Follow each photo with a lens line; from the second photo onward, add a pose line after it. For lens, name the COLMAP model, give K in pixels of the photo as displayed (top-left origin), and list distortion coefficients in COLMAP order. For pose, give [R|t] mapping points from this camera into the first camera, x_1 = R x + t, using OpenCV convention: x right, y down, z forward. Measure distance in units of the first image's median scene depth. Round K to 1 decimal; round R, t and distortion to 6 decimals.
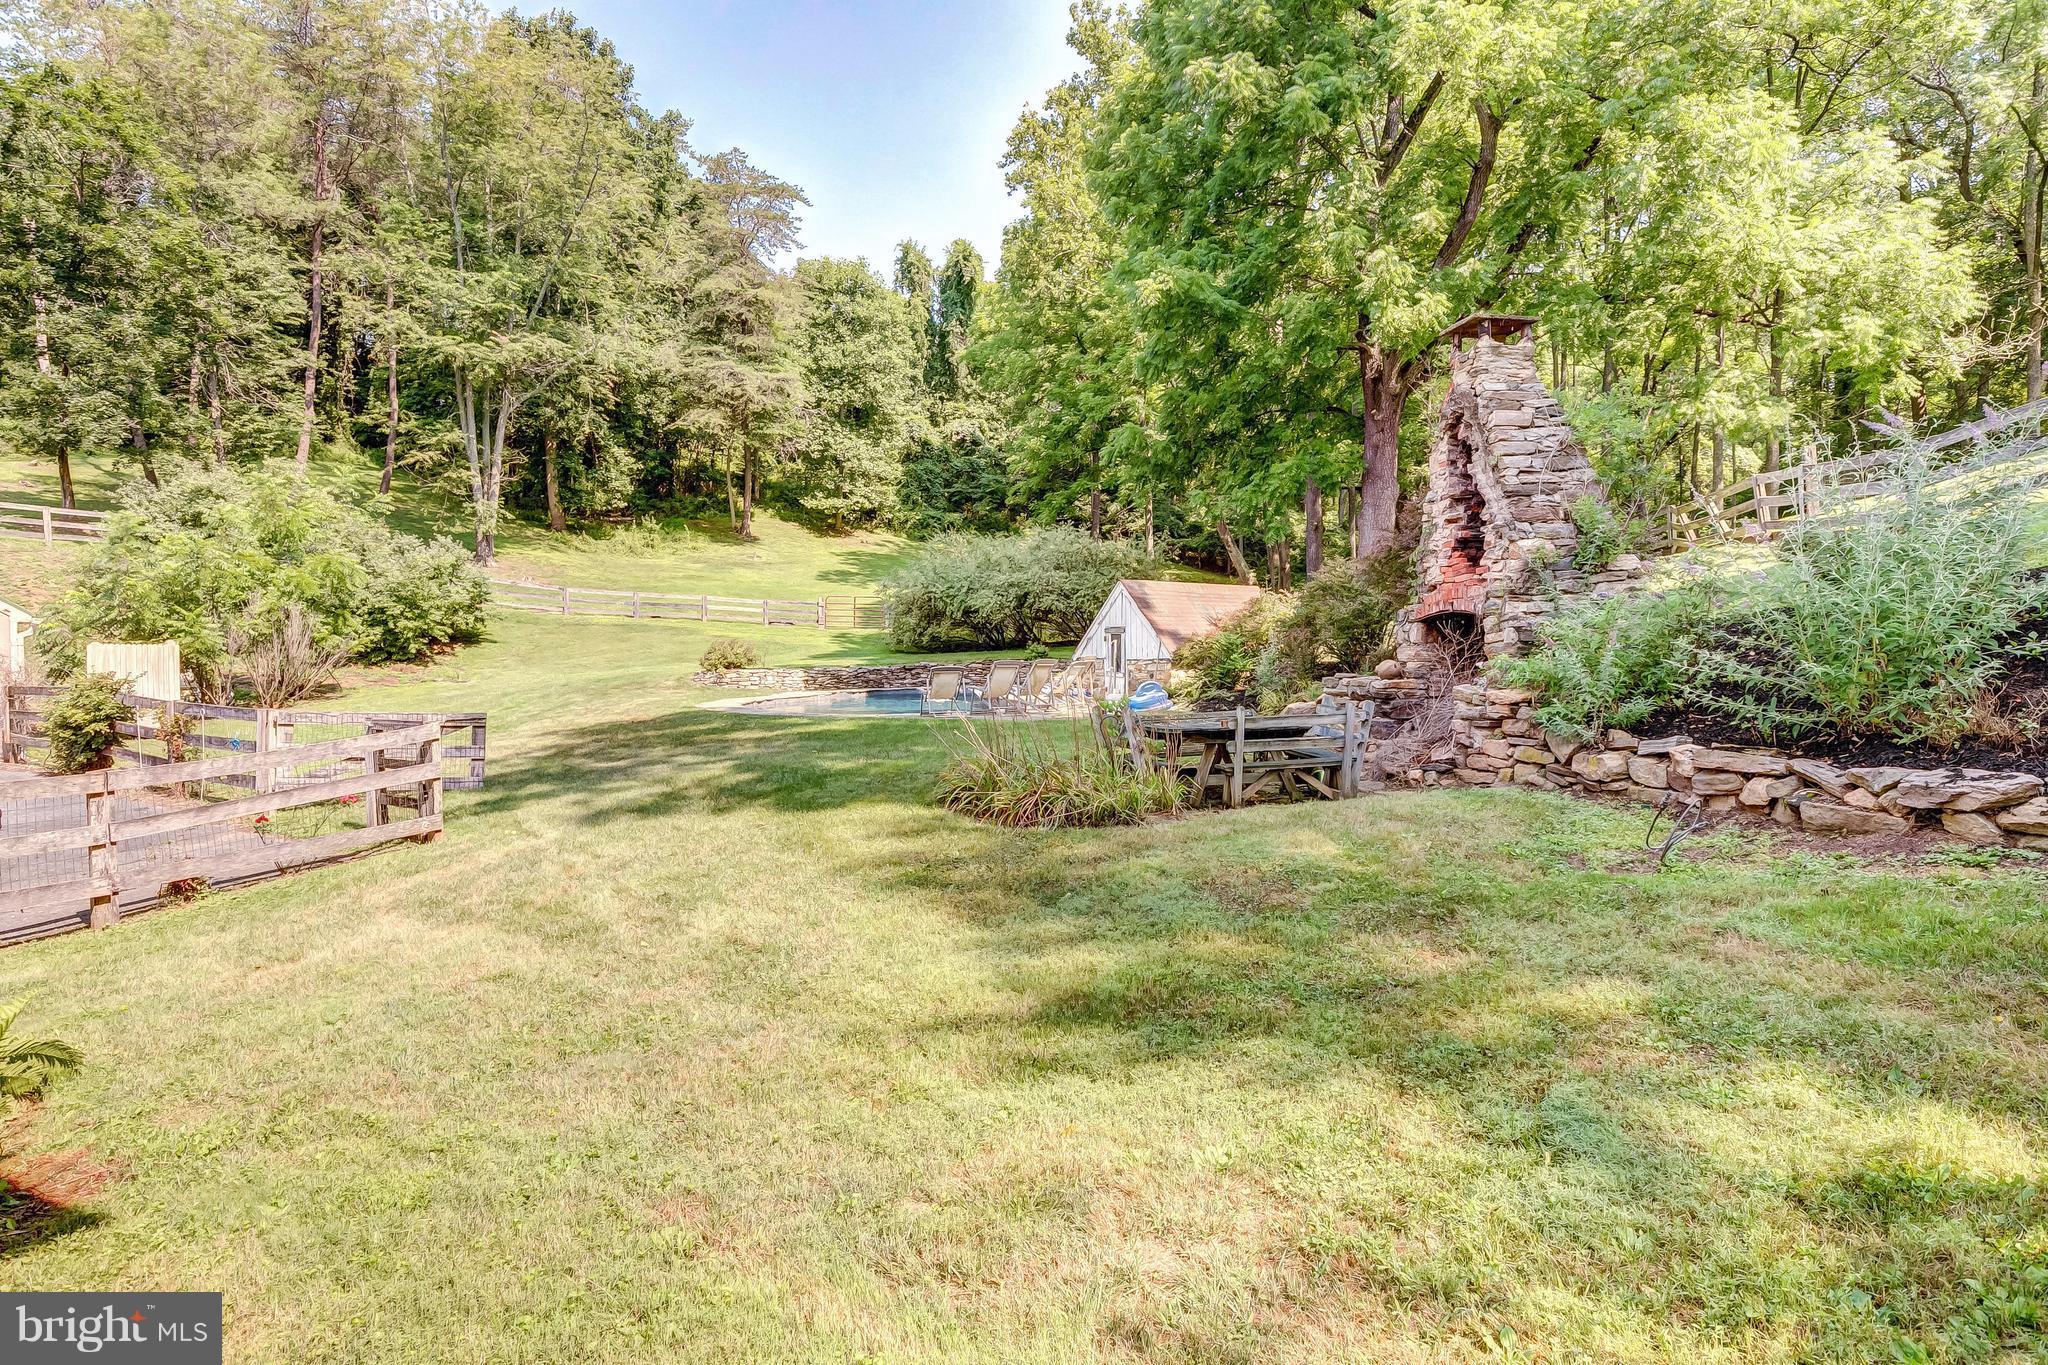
lens RADIAL K [[1091.5, 0, 1024.0], [0, 1091.5, 682.5], [0, 0, 1]] dist [-0.005143, -0.000620]
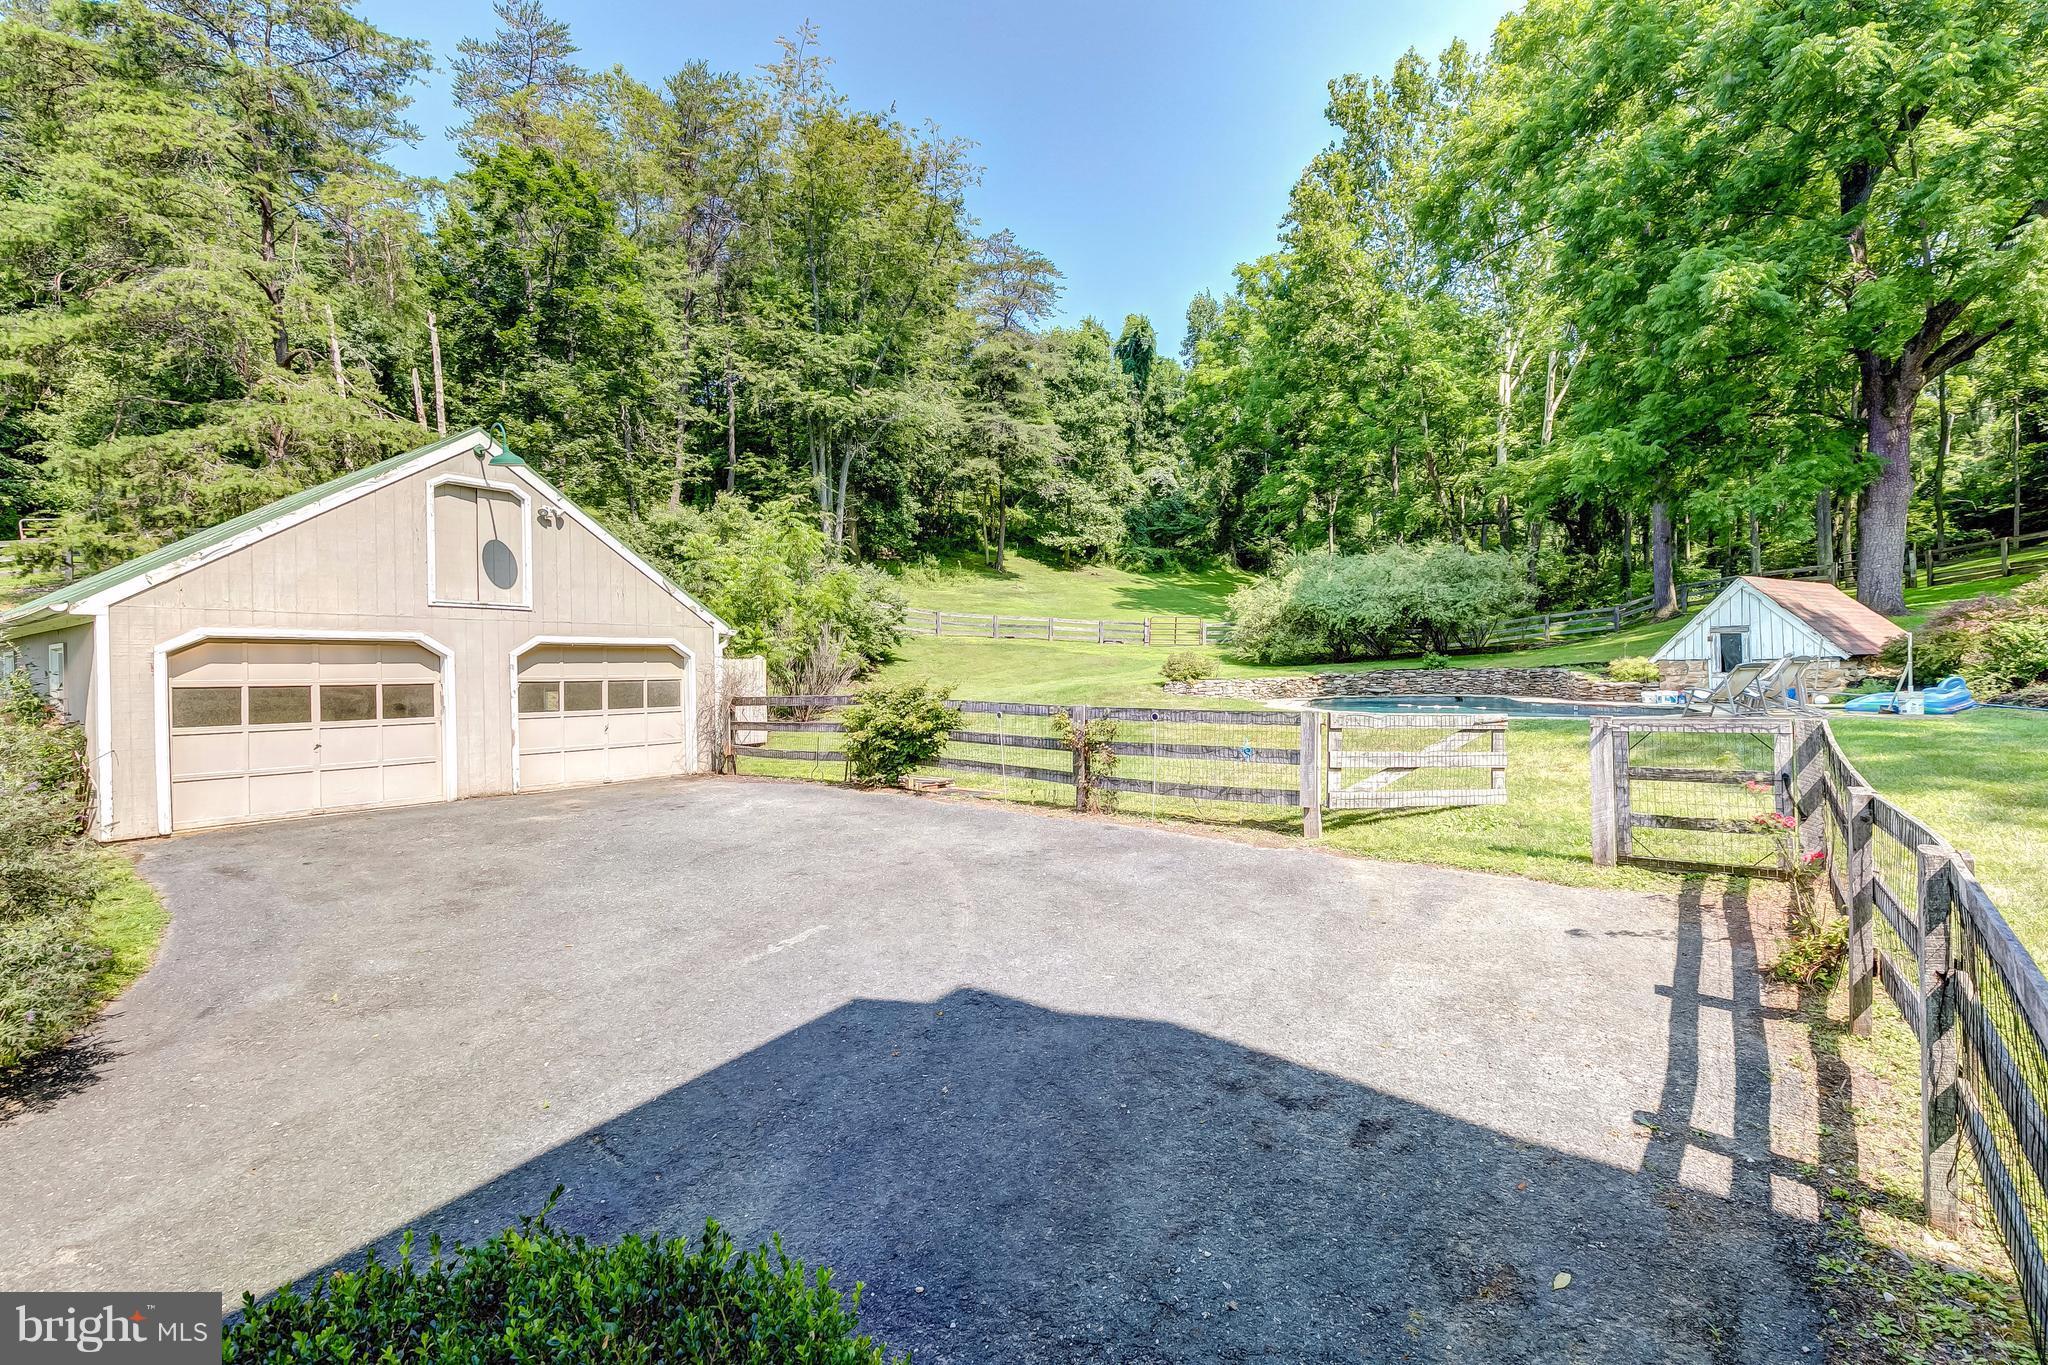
lens RADIAL K [[915.7, 0, 1022.7], [0, 915.7, 677.4], [0, 0, 1]] dist [0.004283, -0.000007]
pose [[0.997294, -0.013676, -0.072239, -0.155328], [0.011782, 0.999577, -0.026589, 0.002782], [0.072572, 0.025666, 0.997033, 0.049269]]
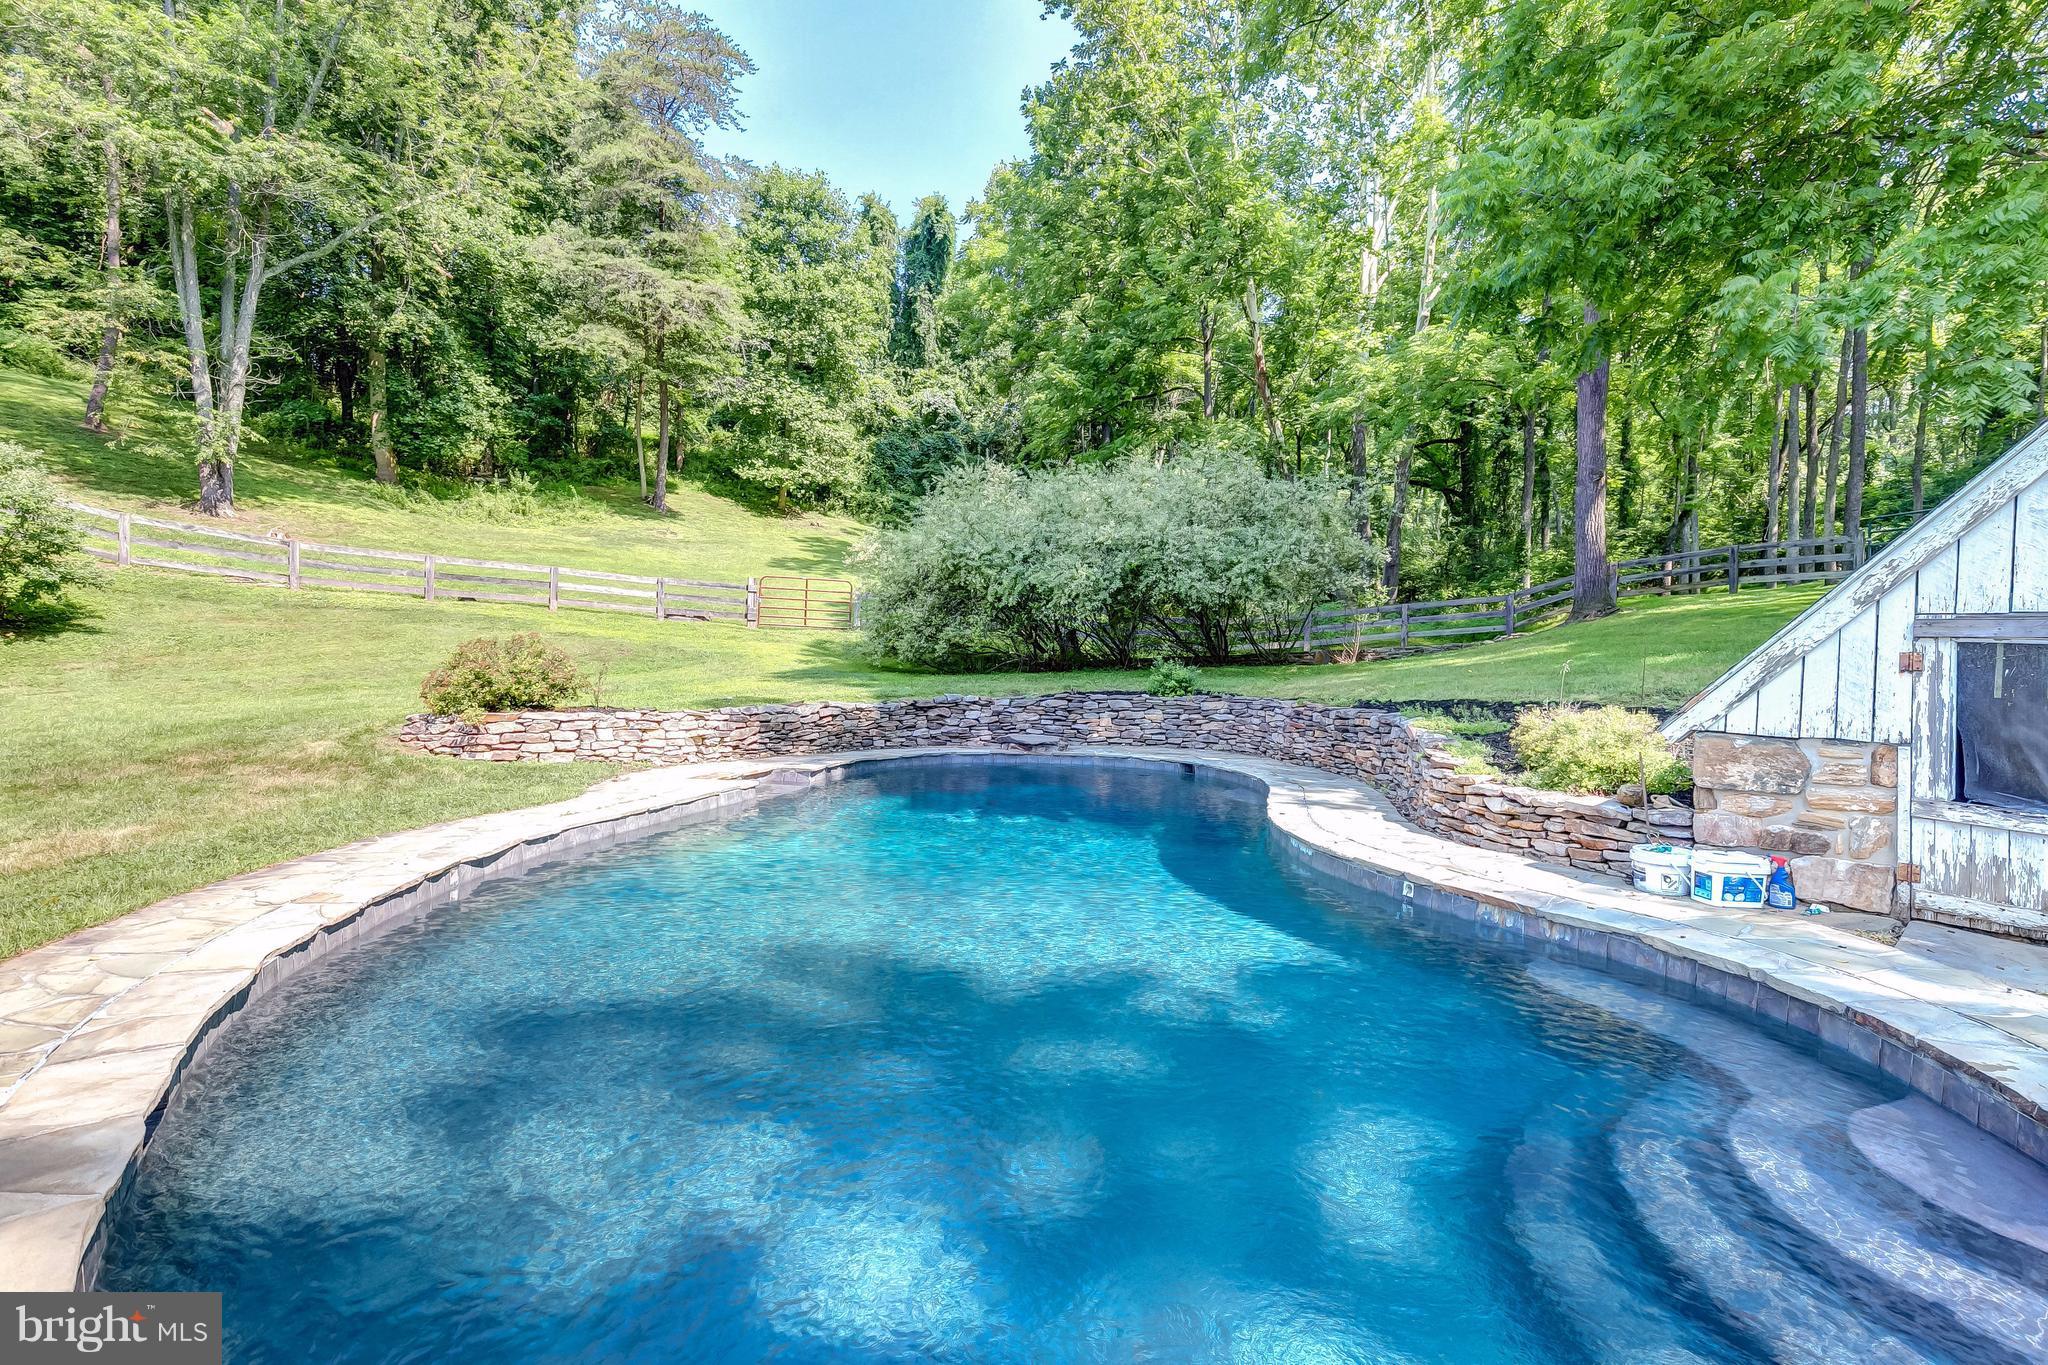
lens RADIAL K [[1015.6, 0, 1024.4], [0, 1015.6, 672.4], [0, 0, 1]] dist [0.001717, -0.000012]
pose [[0.997221, 0.023900, 0.070569, -0.044753], [-0.022465, 0.999526, -0.021051, -0.009472], [-0.071038, 0.019407, 0.997285, 0.260018]]
